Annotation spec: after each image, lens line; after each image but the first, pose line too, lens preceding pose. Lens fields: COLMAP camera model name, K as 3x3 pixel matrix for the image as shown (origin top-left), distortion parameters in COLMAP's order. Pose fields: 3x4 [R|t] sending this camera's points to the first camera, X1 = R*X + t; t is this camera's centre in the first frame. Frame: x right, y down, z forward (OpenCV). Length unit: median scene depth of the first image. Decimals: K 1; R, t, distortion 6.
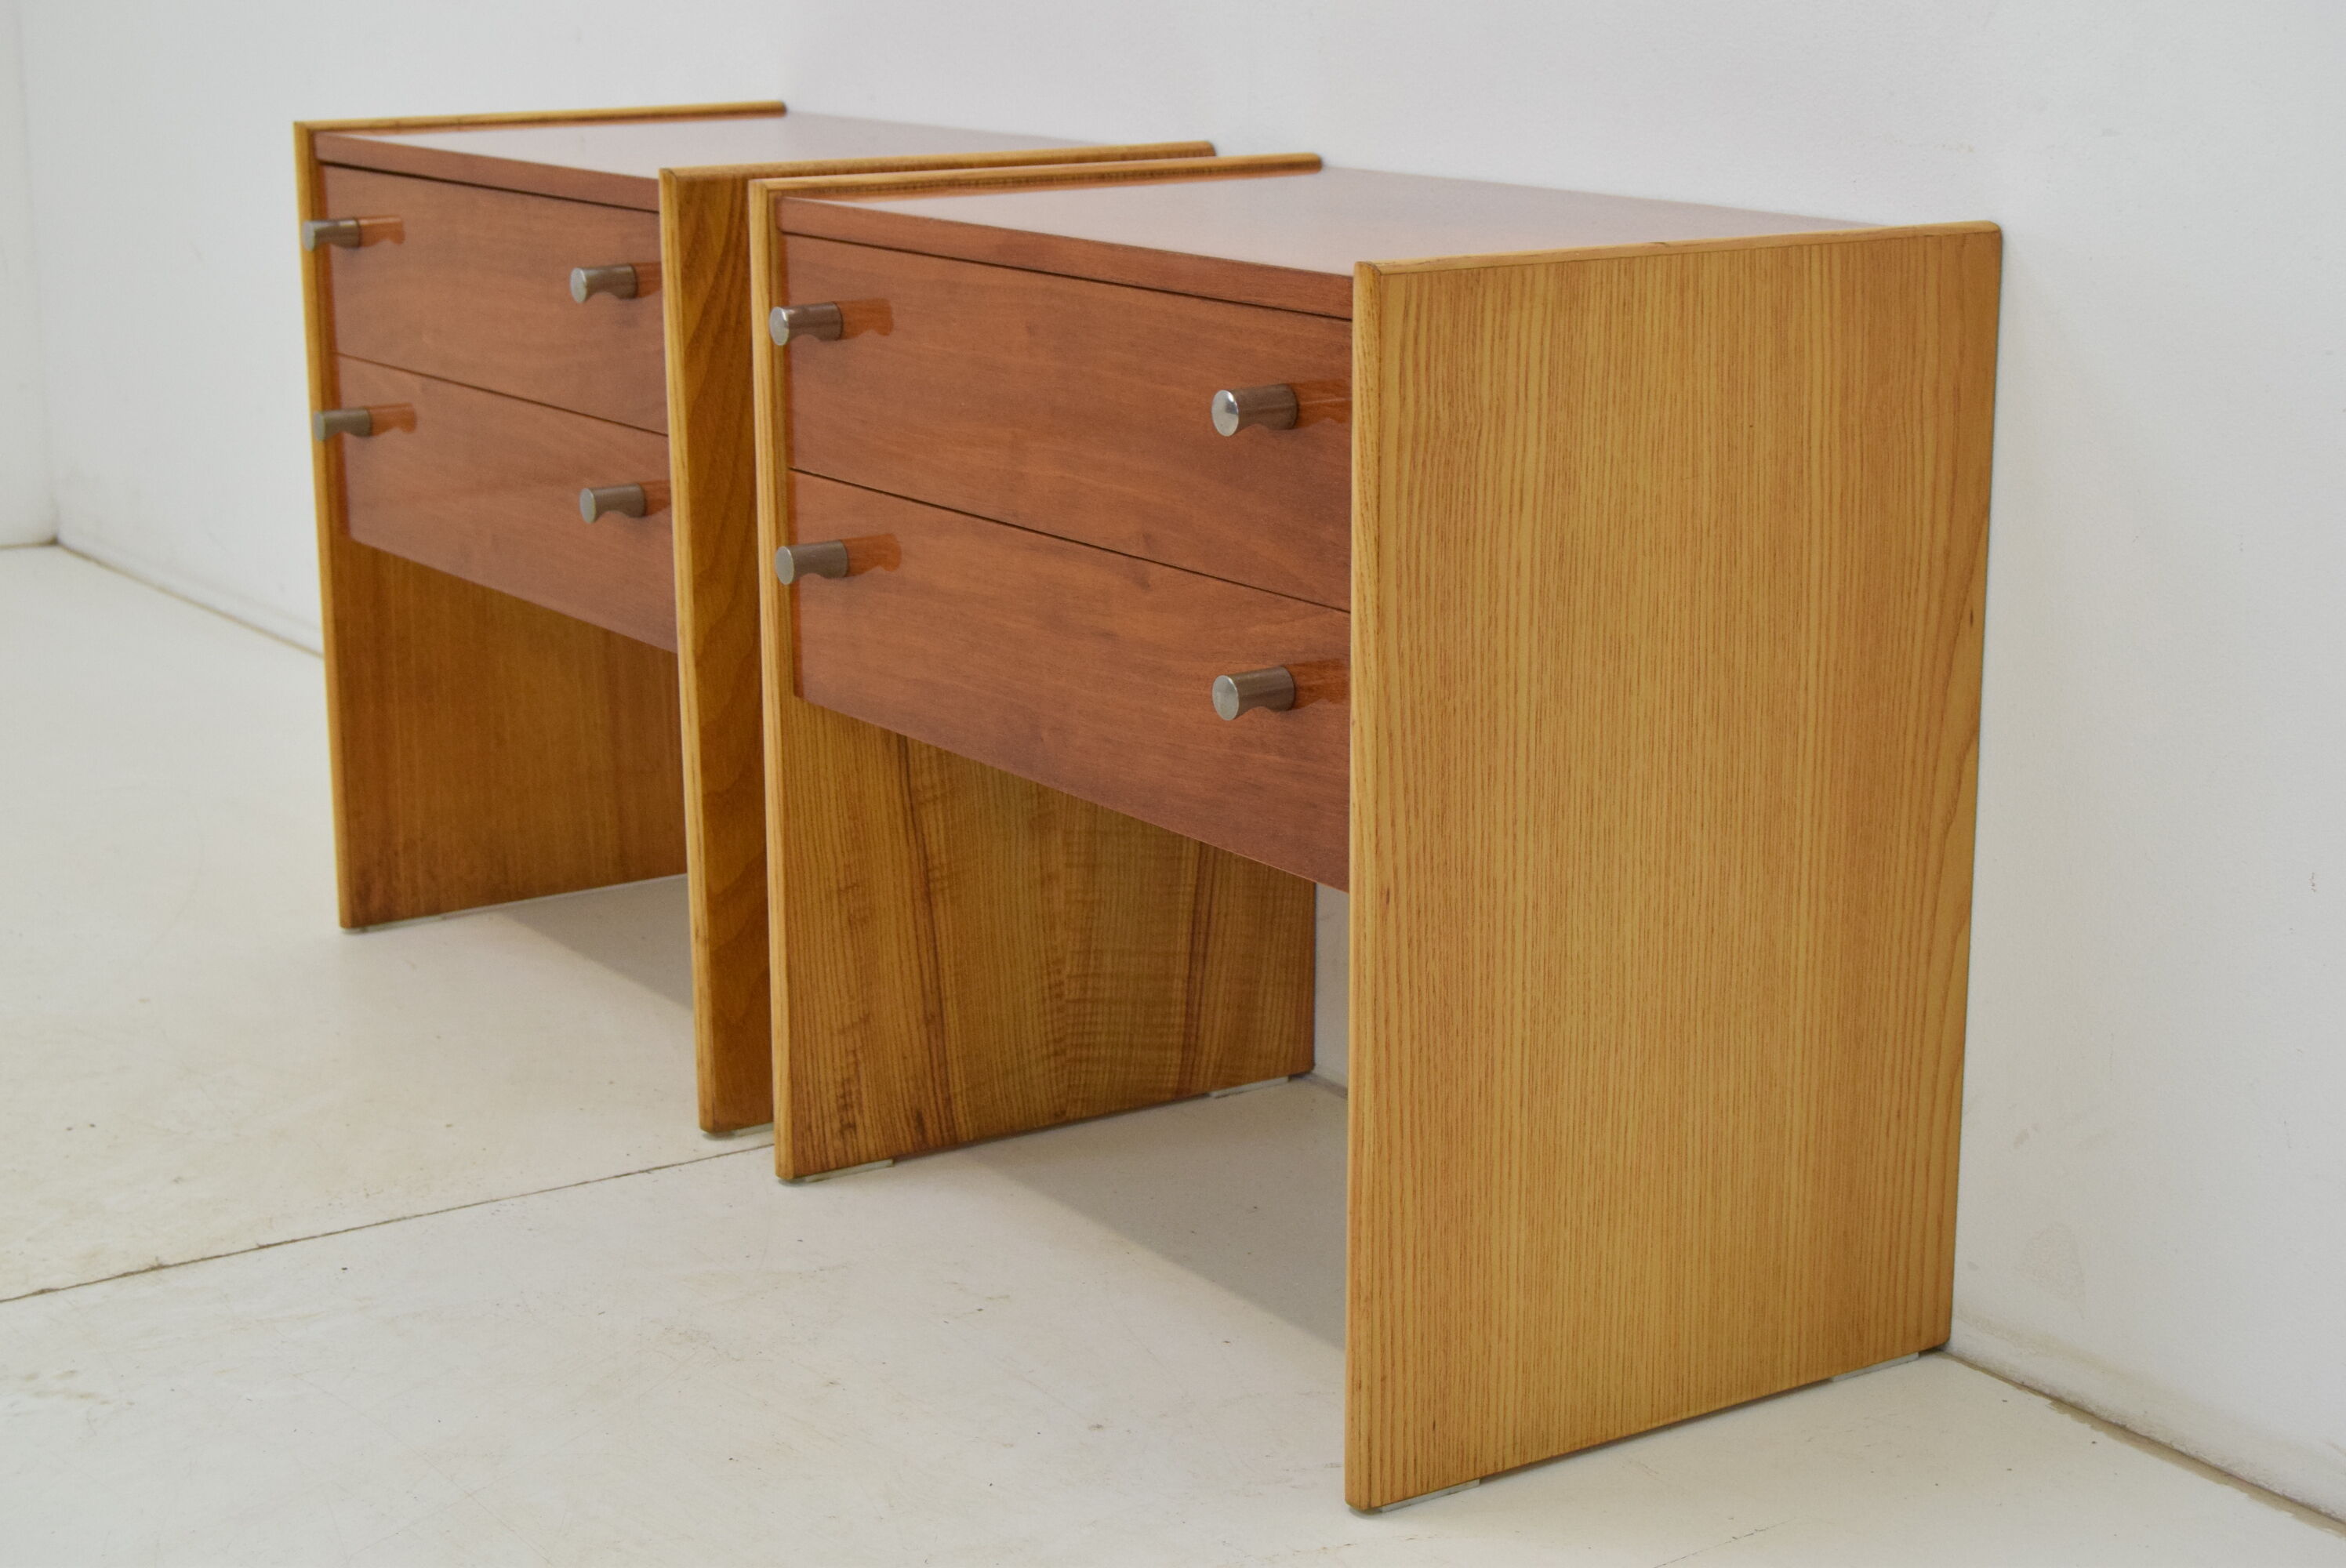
lens RADIAL K [[3807.6, 0, 1197.4], [0, 3807.6, 806.9], [0, 0, 1]] dist [-0.024845, 0.000000]
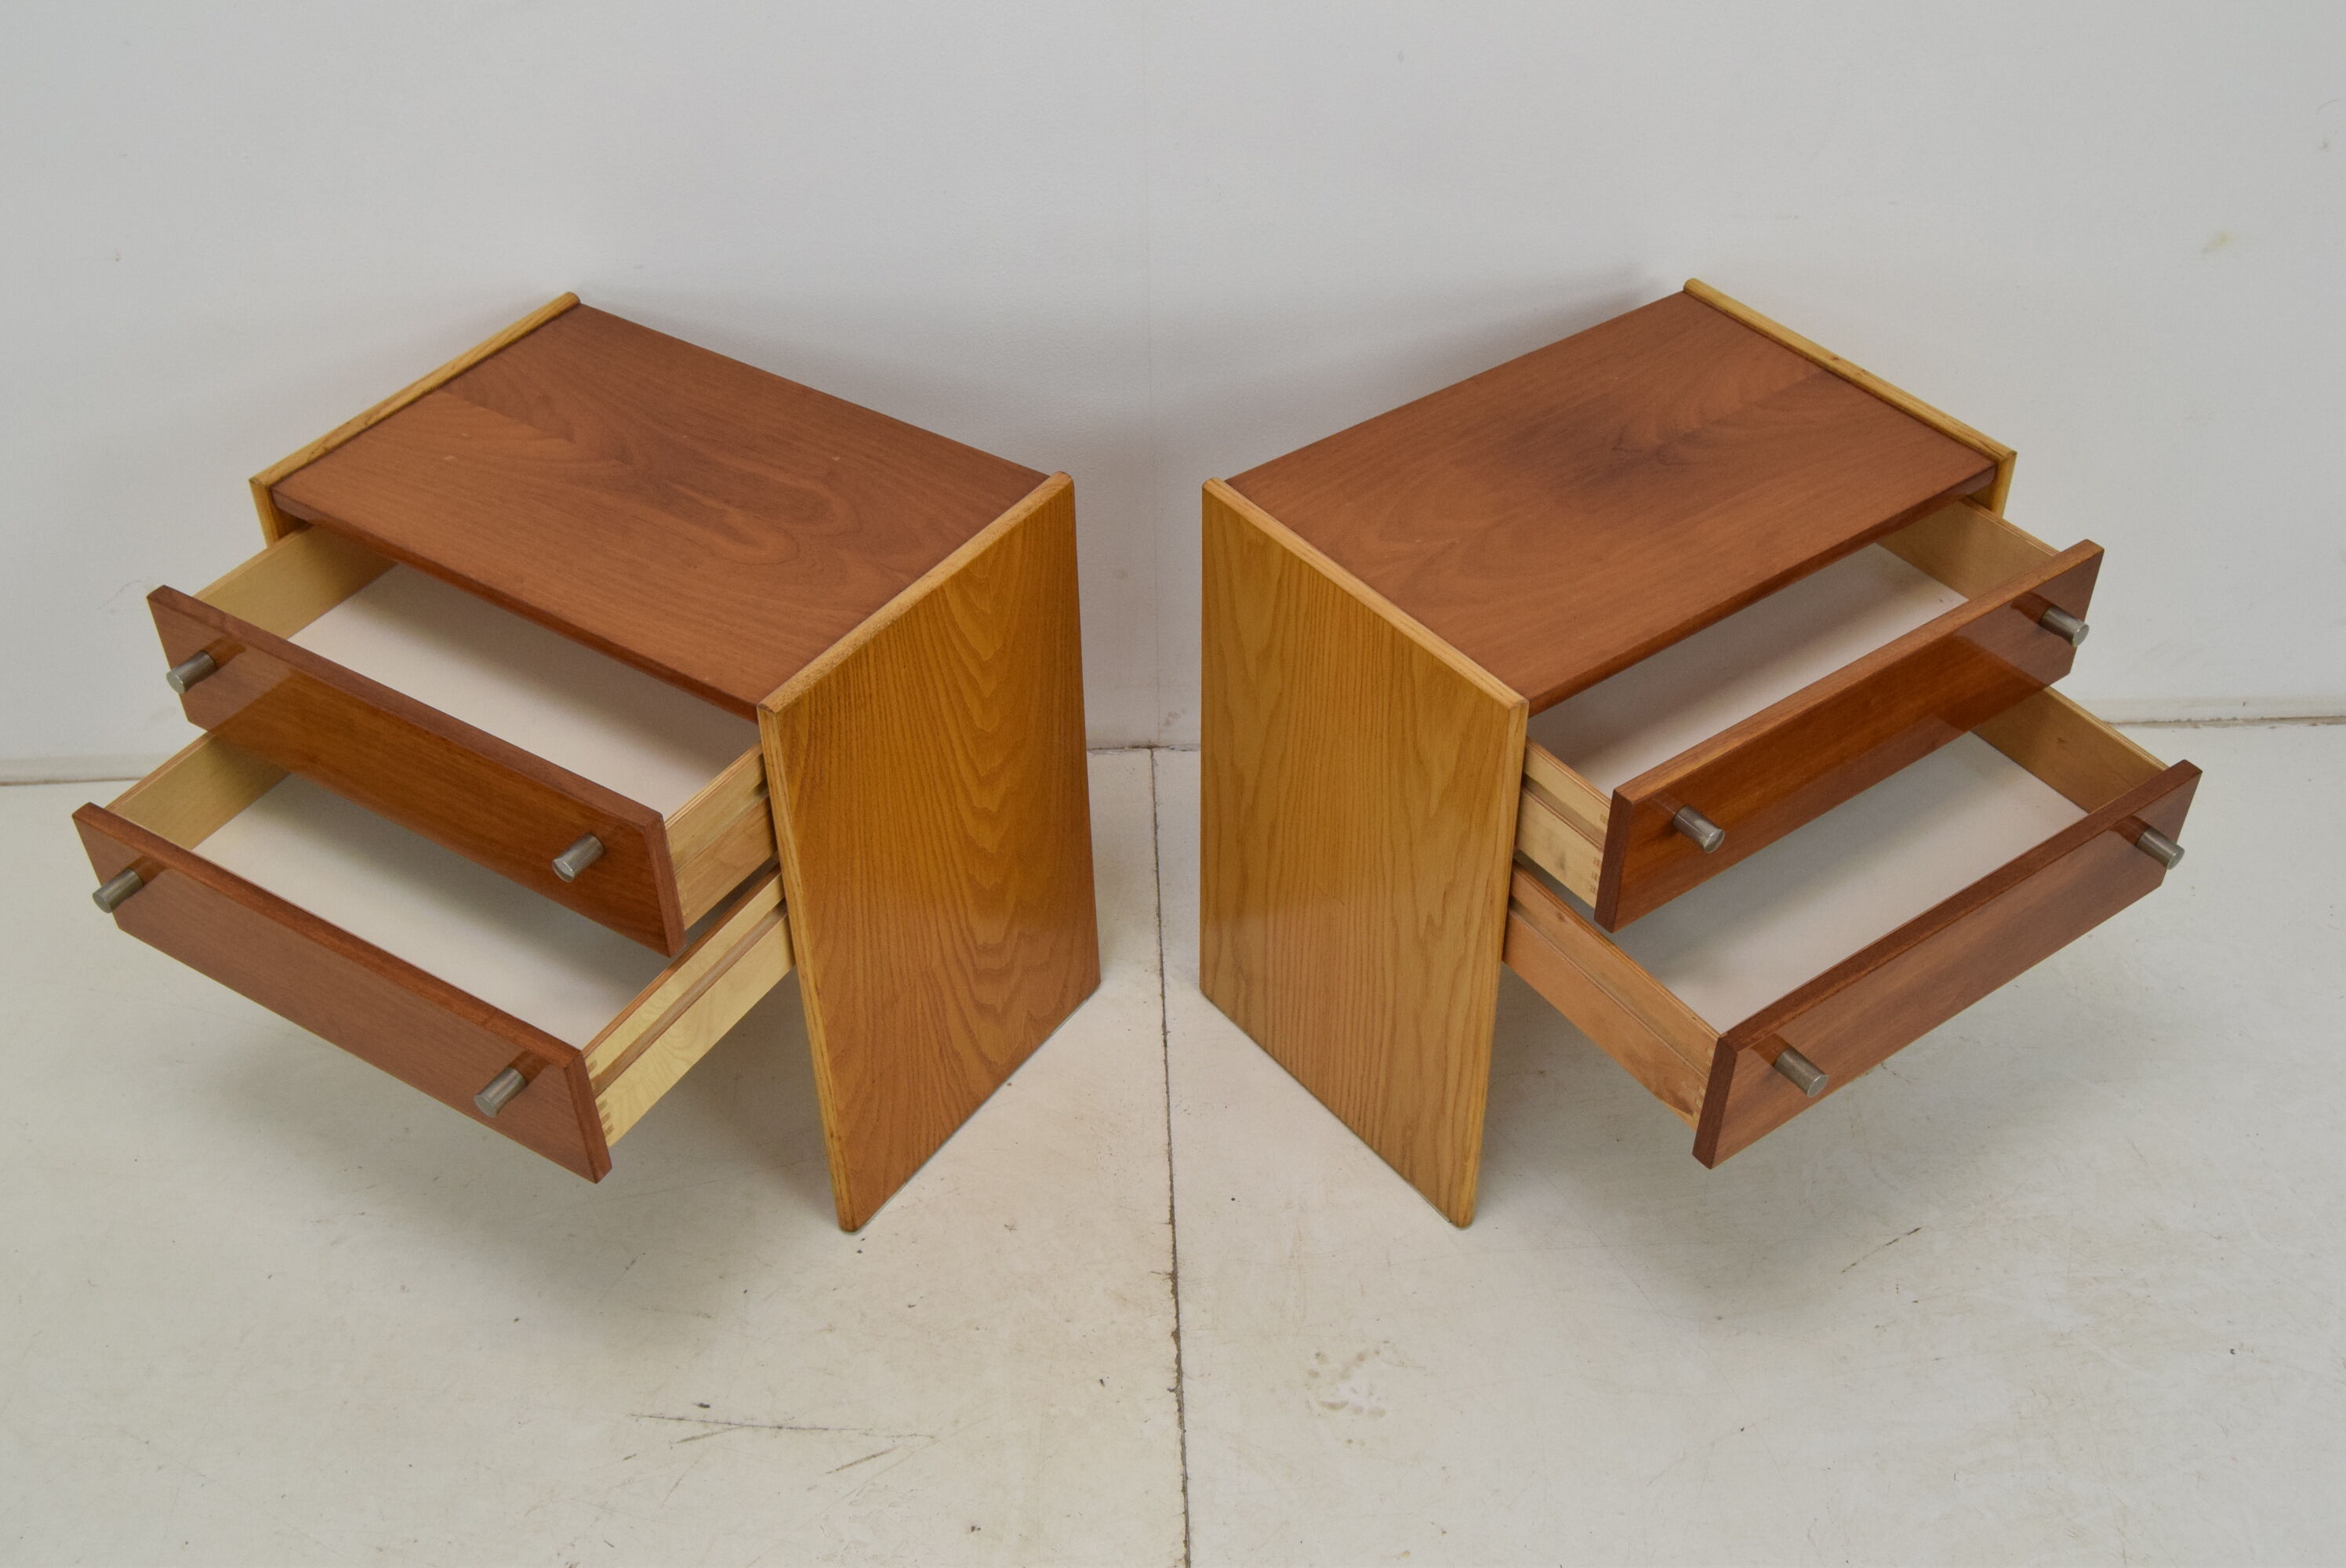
lens RADIAL K [[2520.5, 0, 1159.5], [0, 2520.5, 852.3], [0, 0, 1]] dist [-0.055839, 0.000000]
pose [[0.931435, -0.243820, 0.270150, -0.301023], [0.093605, 0.877901, 0.469603, -0.598092], [-0.351663, -0.412118, 0.840531, 0.265109]]
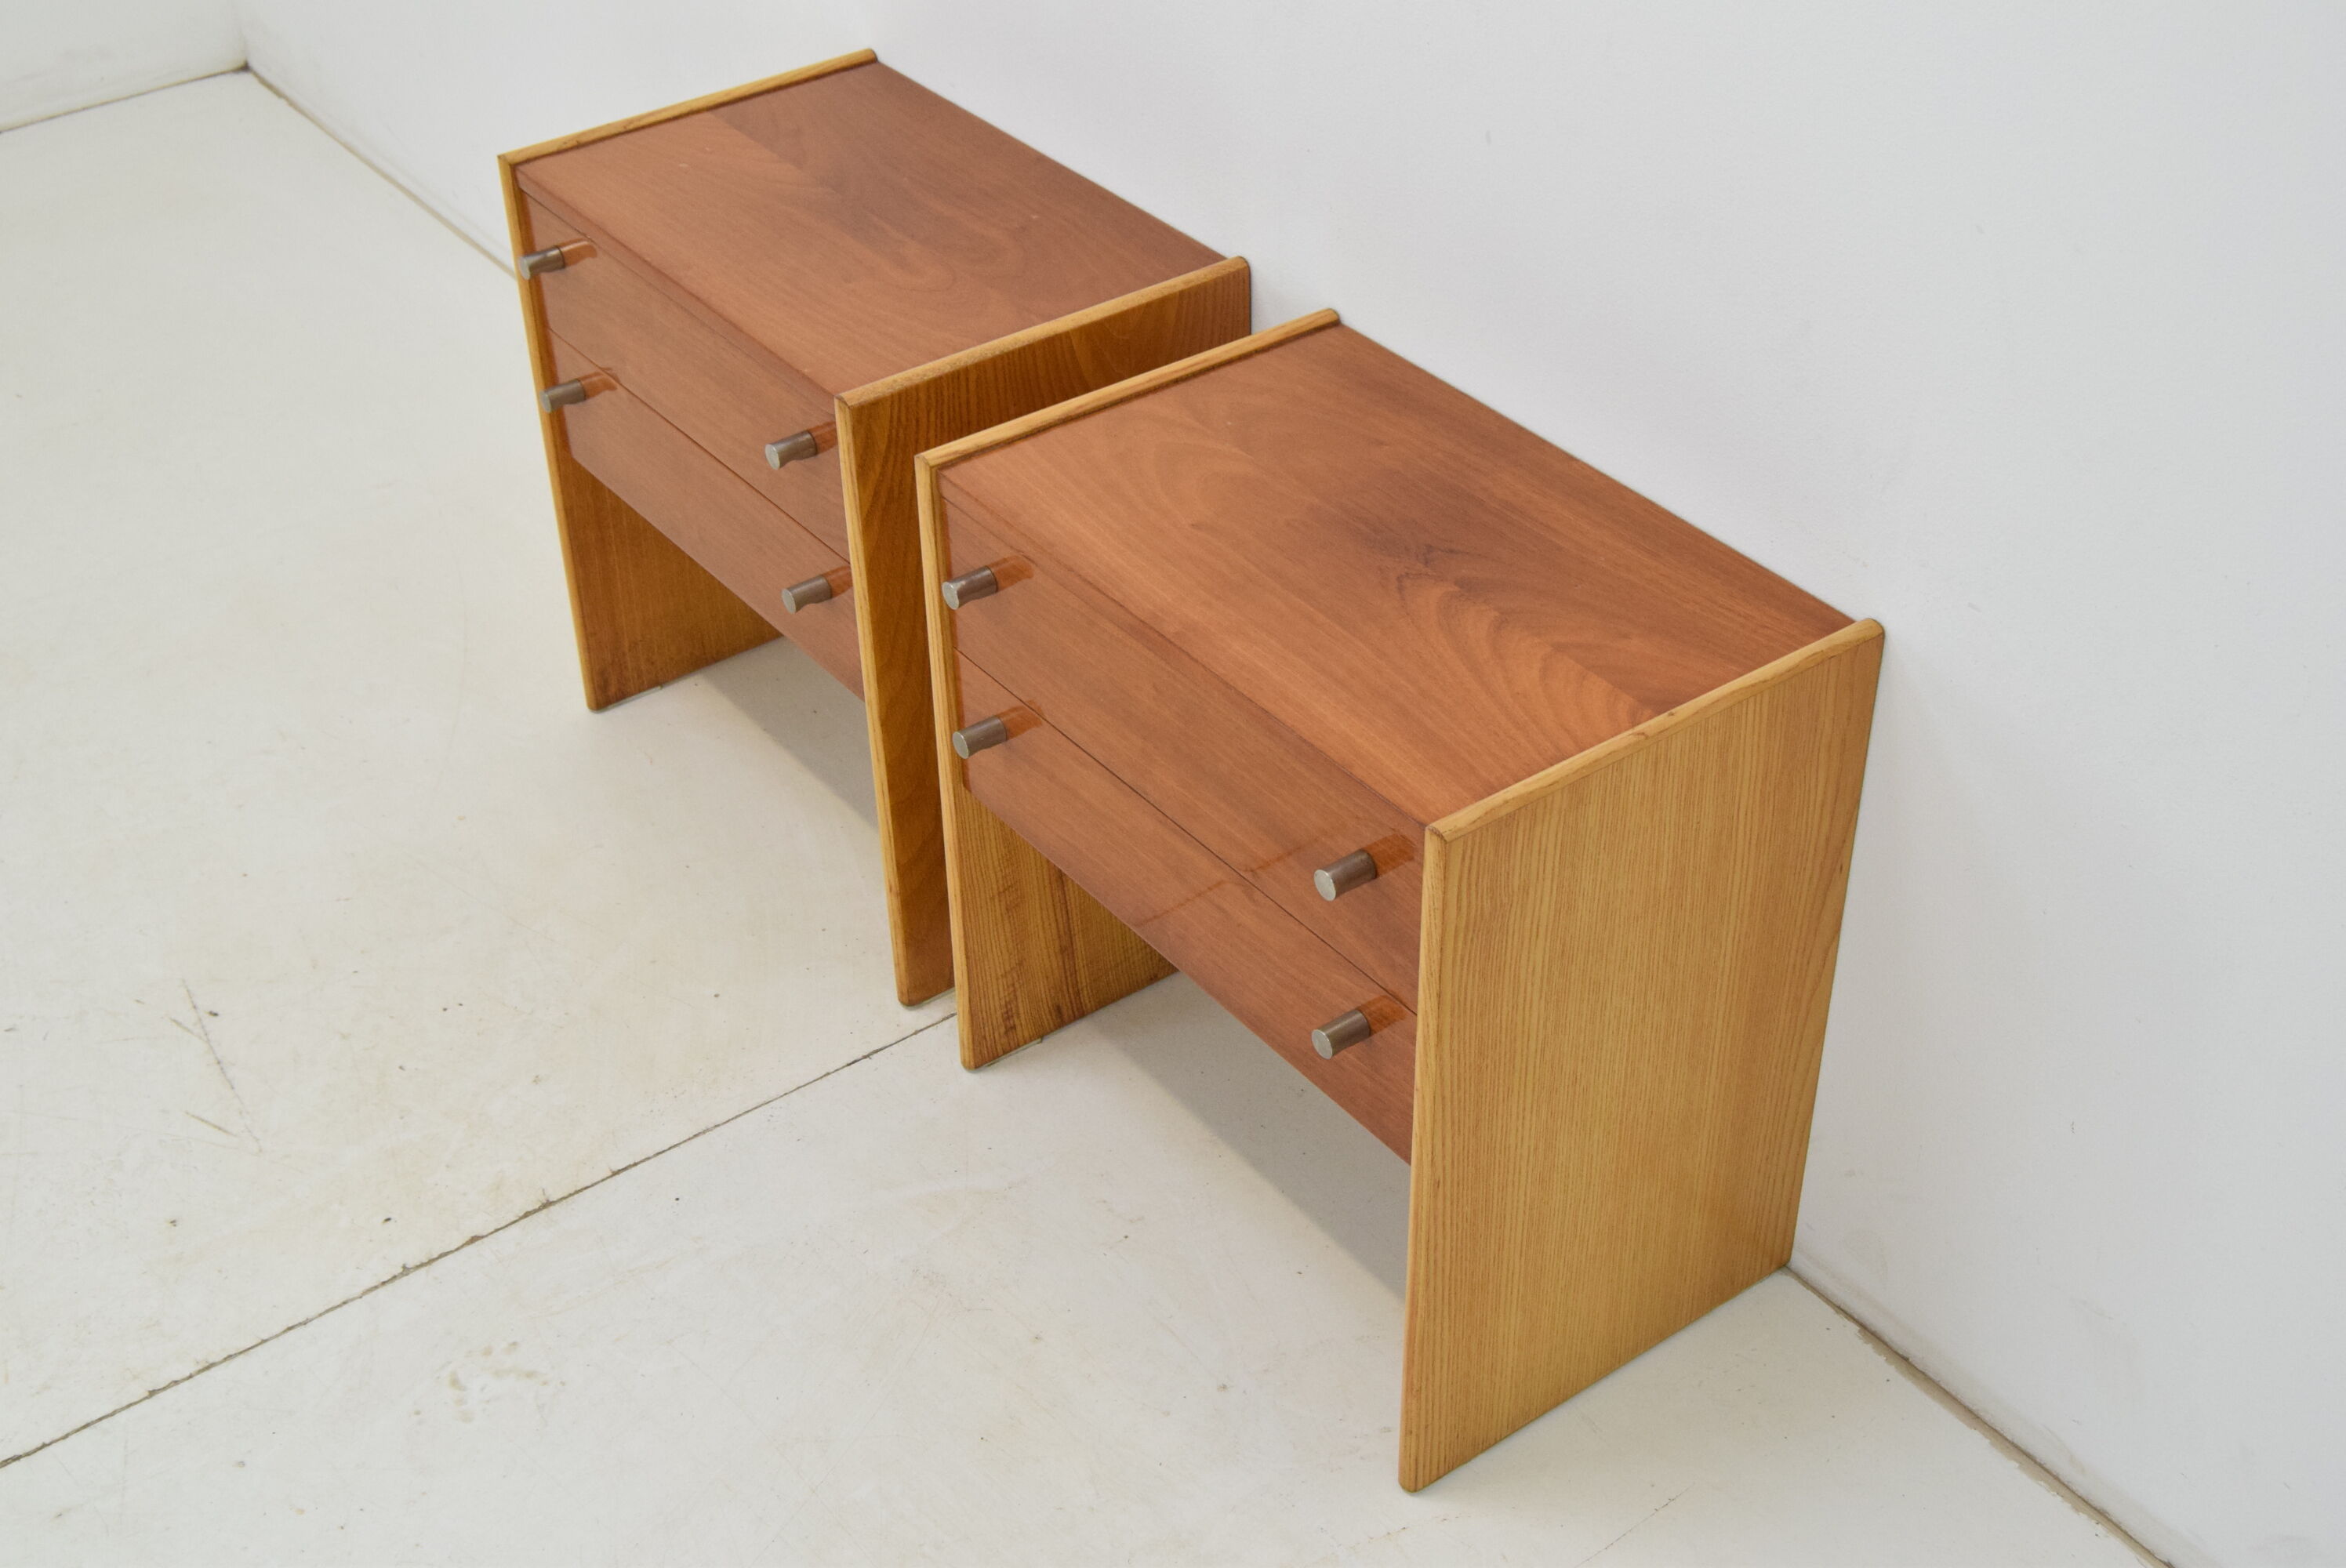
lens RADIAL K [[2916.2, 0, 1189.7], [0, 2916.2, 792.0], [0, 0, 1]] dist [-0.051162, 0.000000]
pose [[0.998894, -0.036607, 0.029498, -0.065267], [0.022525, 0.923399, 0.383180, -0.494056], [-0.041266, -0.382092, 0.923202, 0.040732]]
